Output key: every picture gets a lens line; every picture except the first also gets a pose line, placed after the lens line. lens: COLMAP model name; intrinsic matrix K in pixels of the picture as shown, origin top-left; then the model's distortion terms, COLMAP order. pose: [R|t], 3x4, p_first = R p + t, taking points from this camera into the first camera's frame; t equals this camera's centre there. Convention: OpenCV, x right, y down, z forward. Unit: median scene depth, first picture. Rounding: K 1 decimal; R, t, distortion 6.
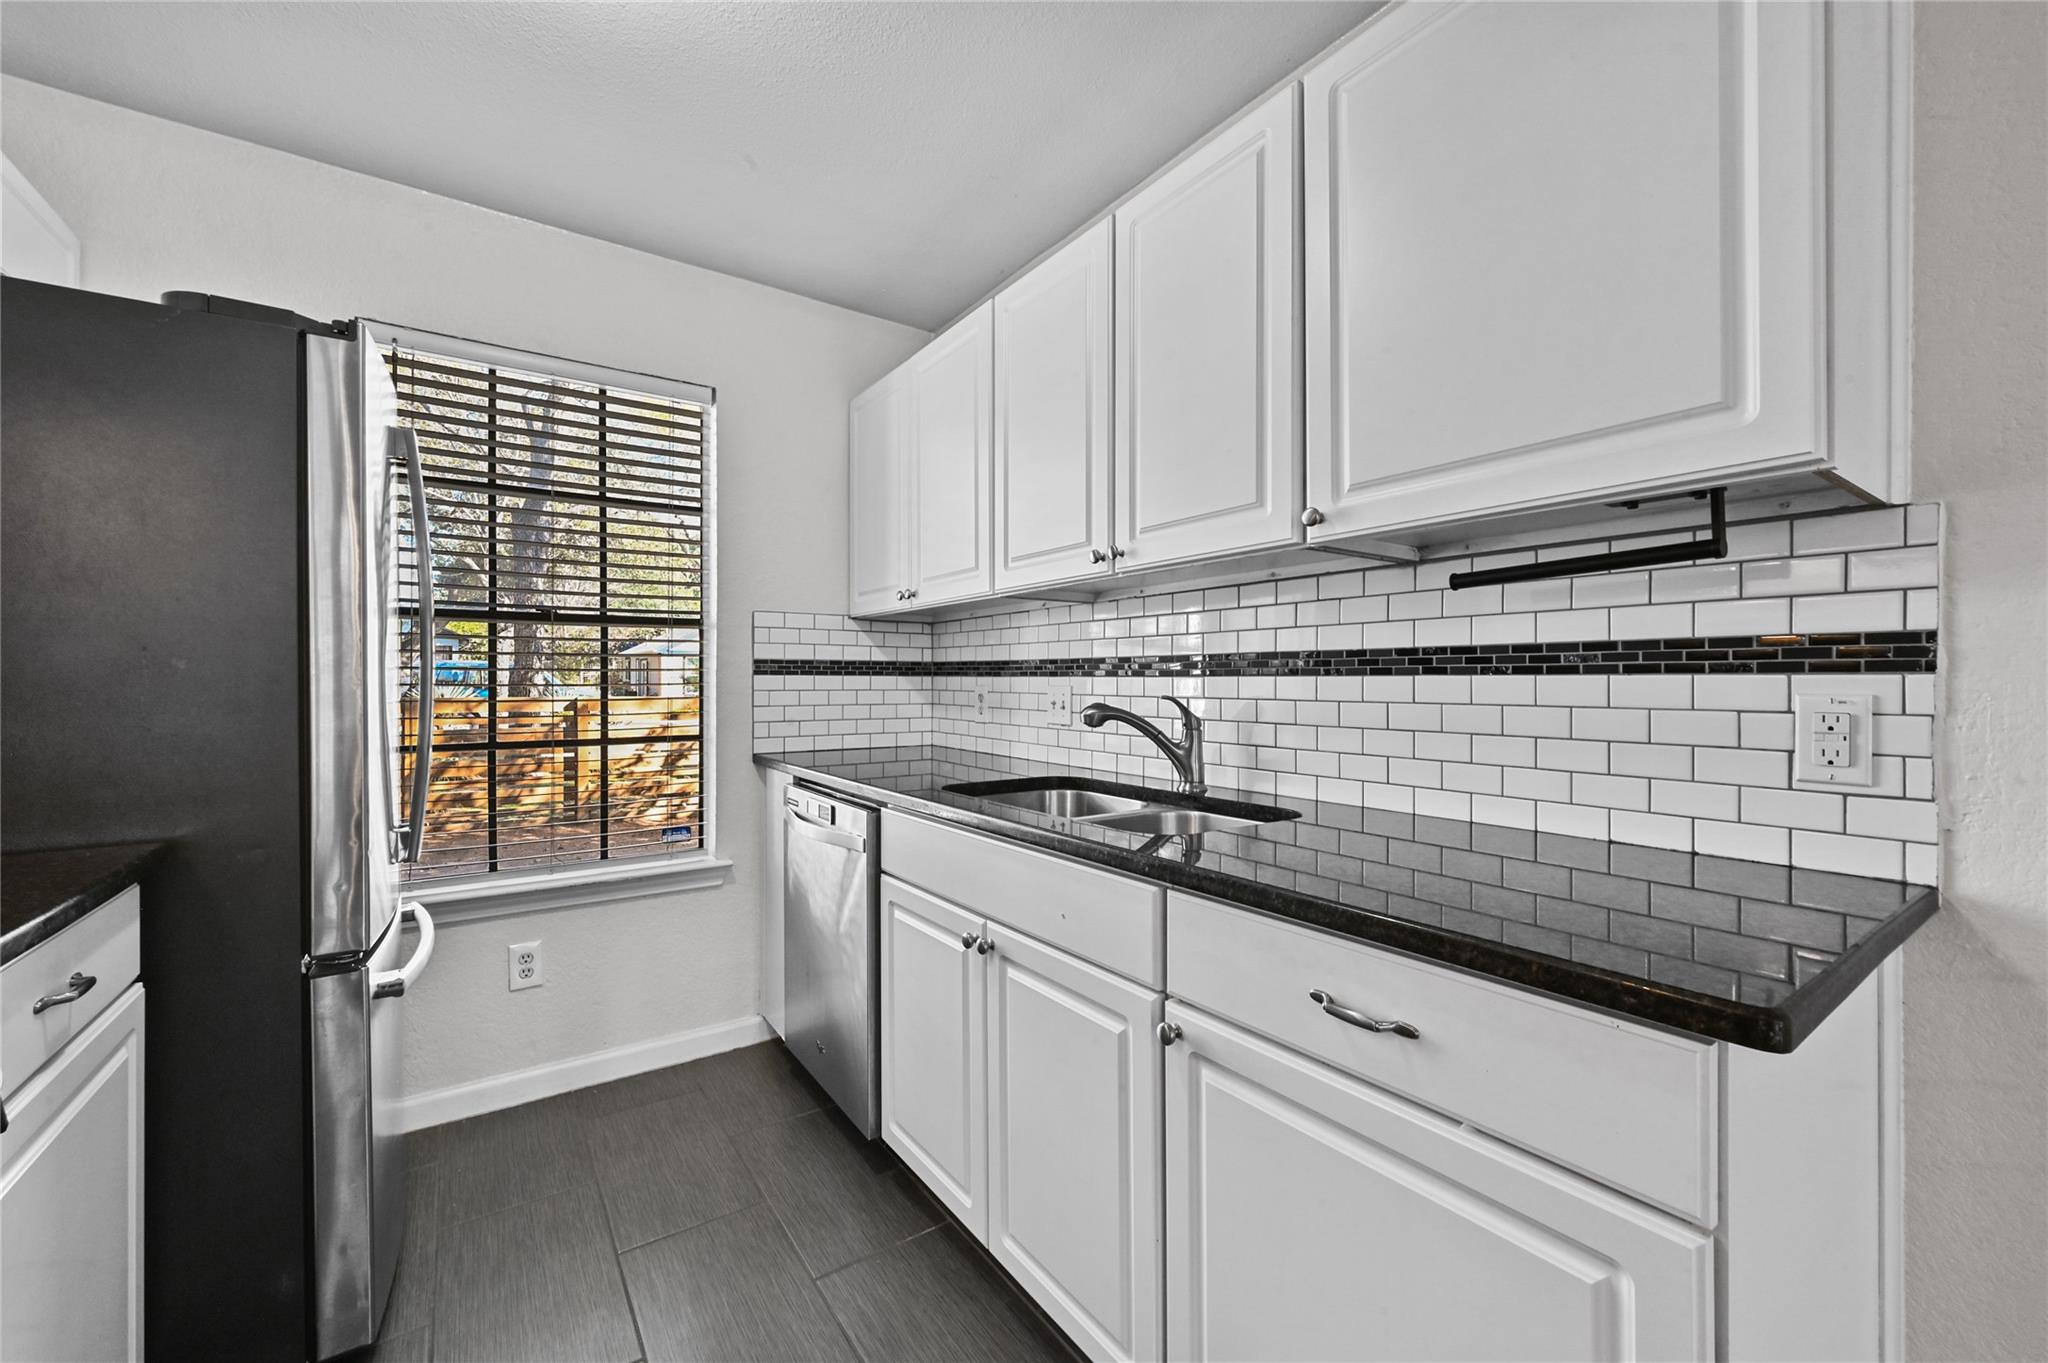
lens RADIAL K [[809.5, 0, 1025.2], [0, 809.5, 677.6], [0, 0, 1]] dist [-0.001676, 0.000023]
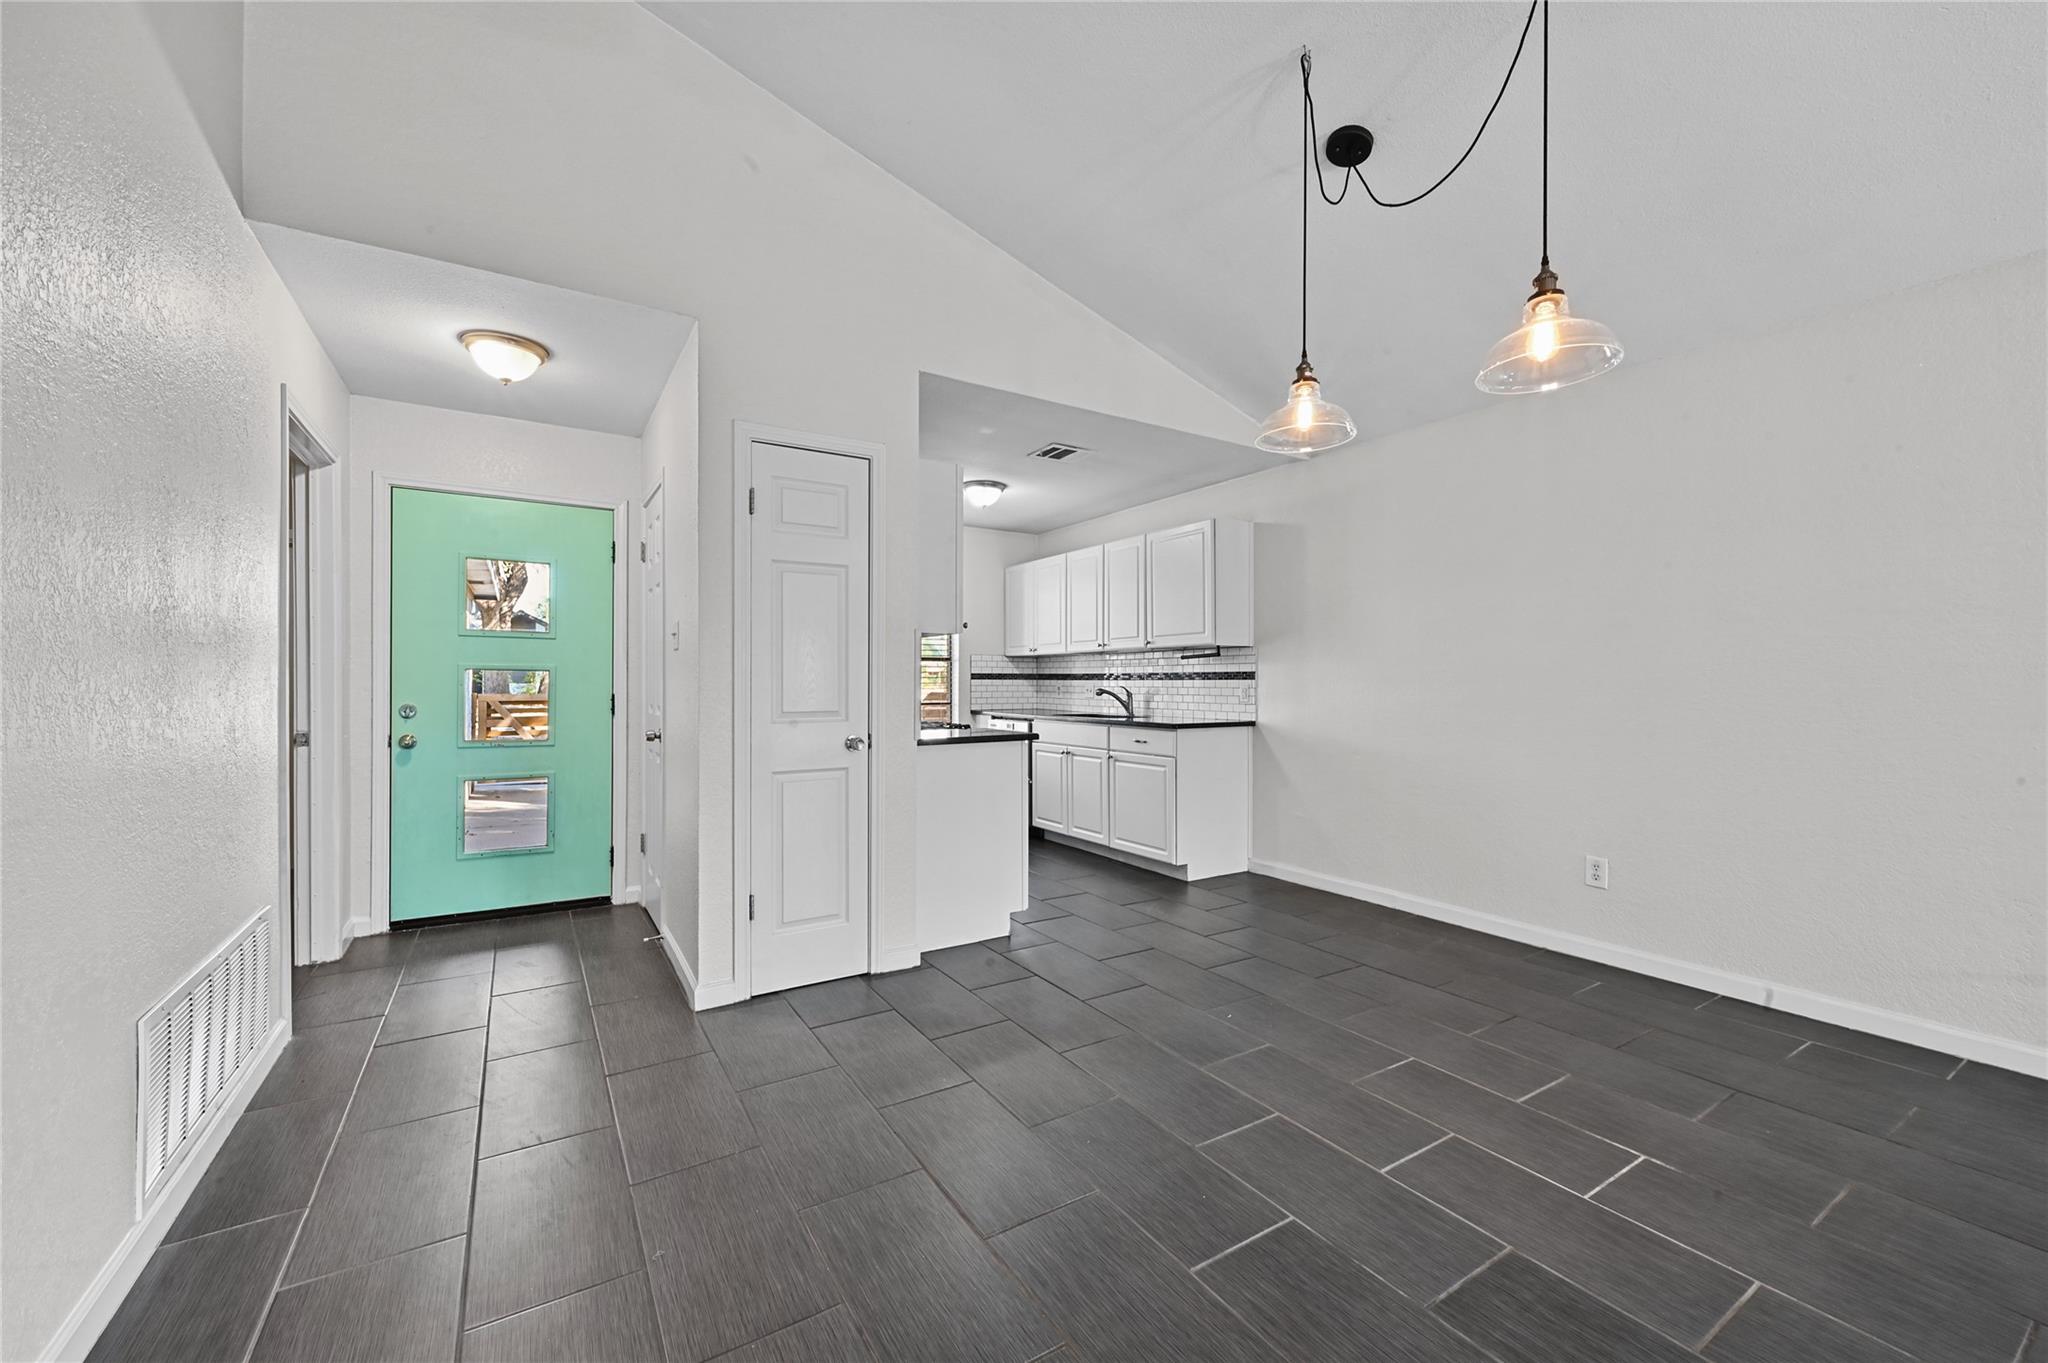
lens RADIAL K [[809.5, 0, 1038.5], [0, 809.5, 664.0], [0, 0, 1]] dist [-0.001676, 0.000023]
pose [[0.999364, -0.002496, -0.035570, -0.037849], [0.001831, 0.999823, -0.018731, -0.005510], [0.035610, 0.018654, 0.999192, -2.021995]]
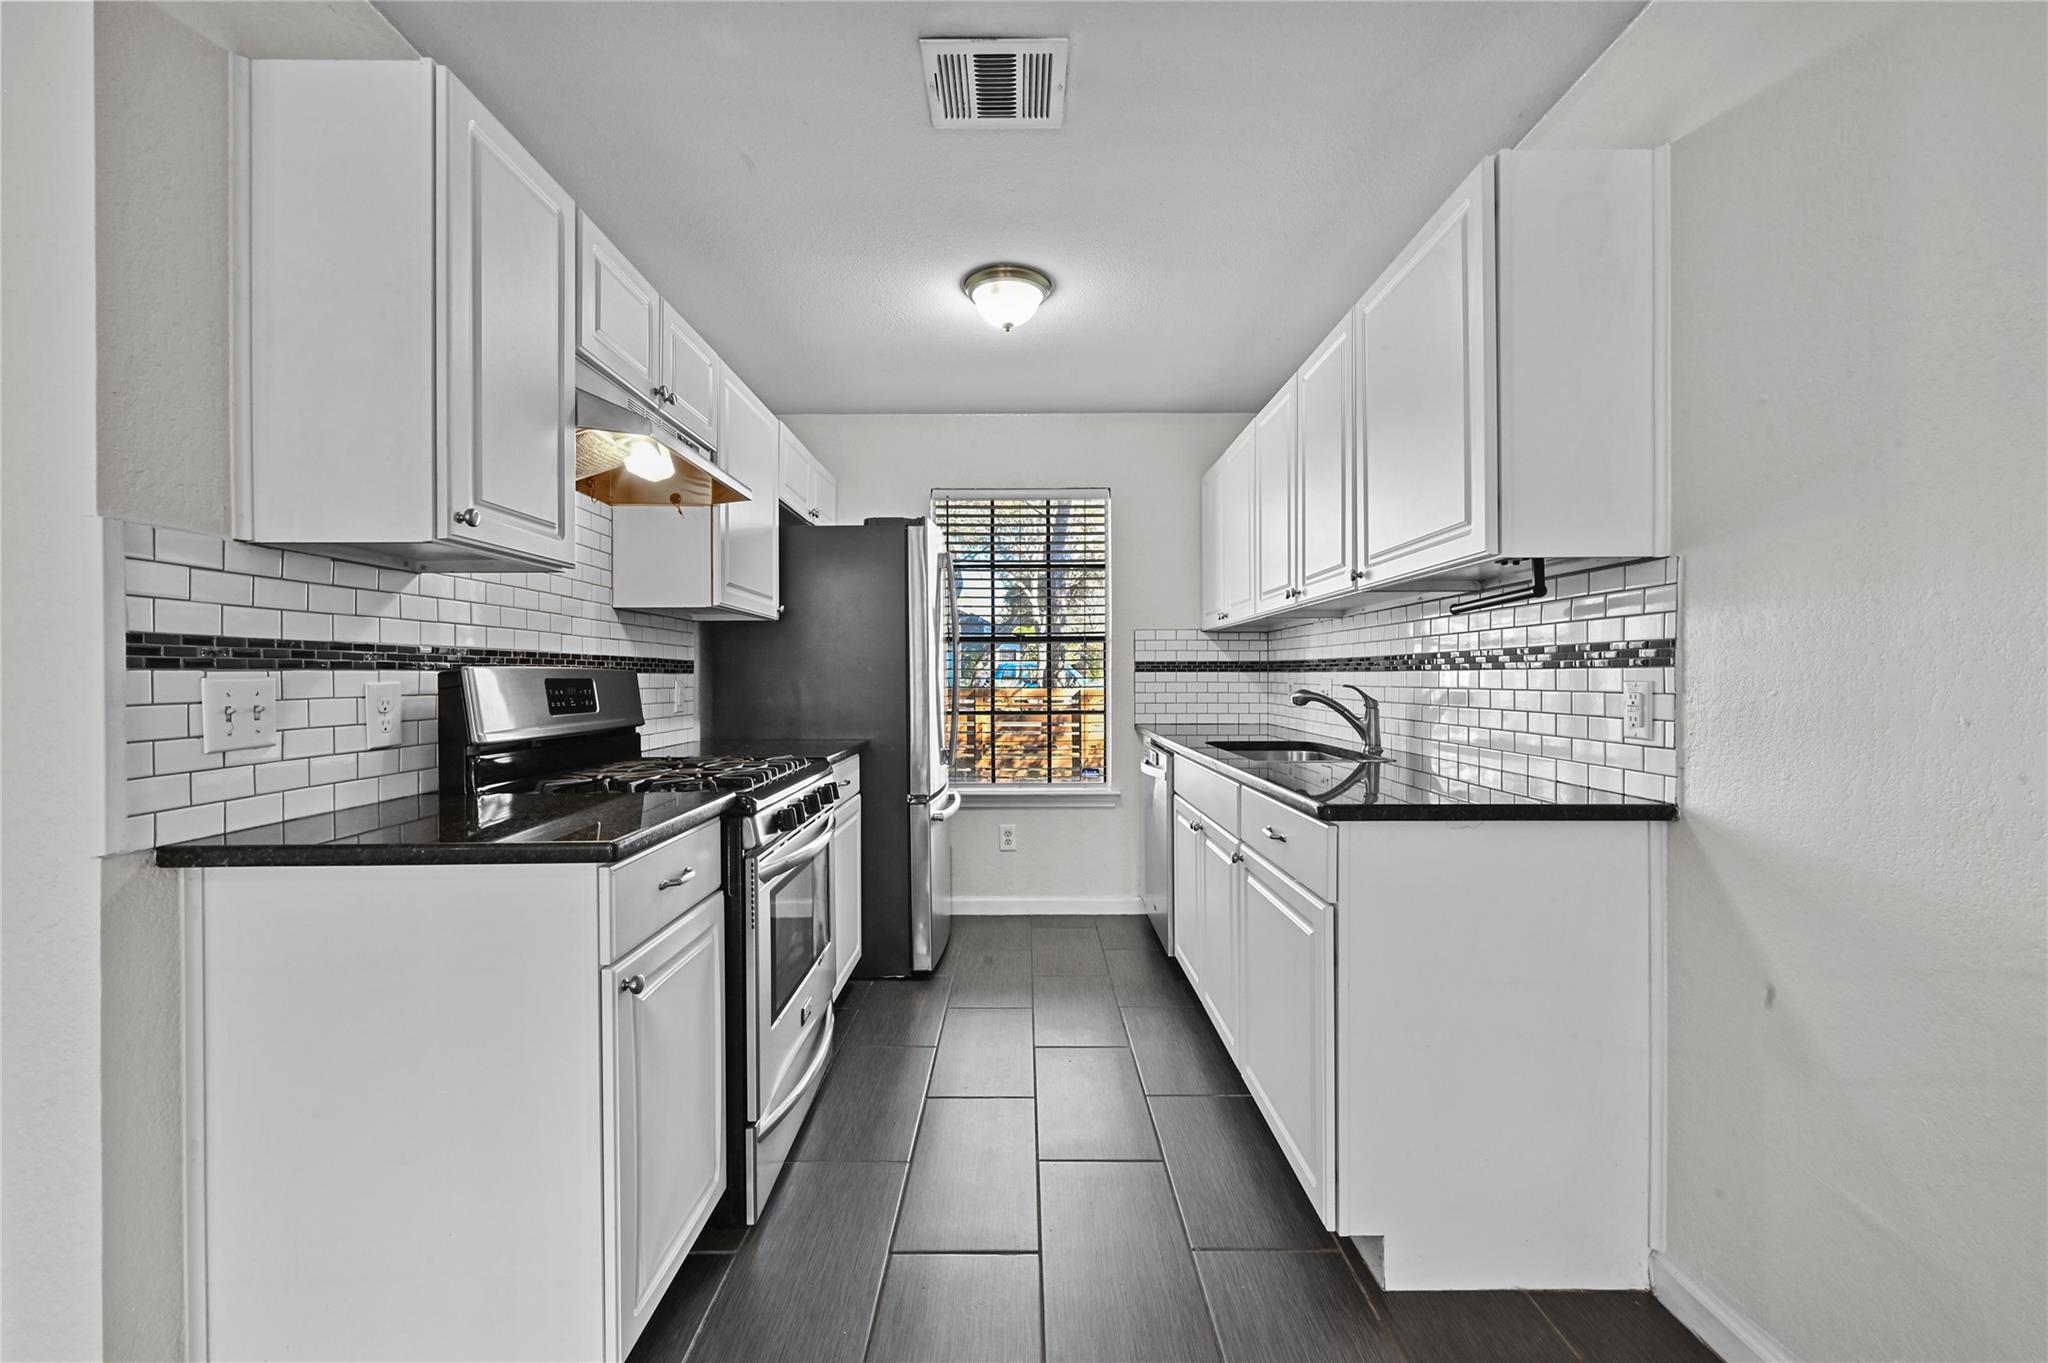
lens RADIAL K [[809.5, 0, 1026.0], [0, 809.5, 671.9], [0, 0, 1]] dist [-0.001676, 0.000023]
pose [[0.819185, -0.006449, -0.573493, 0.473943], [0.004693, 0.999979, -0.004542, 0.003199], [0.573510, 0.001030, 0.819198, -0.468377]]
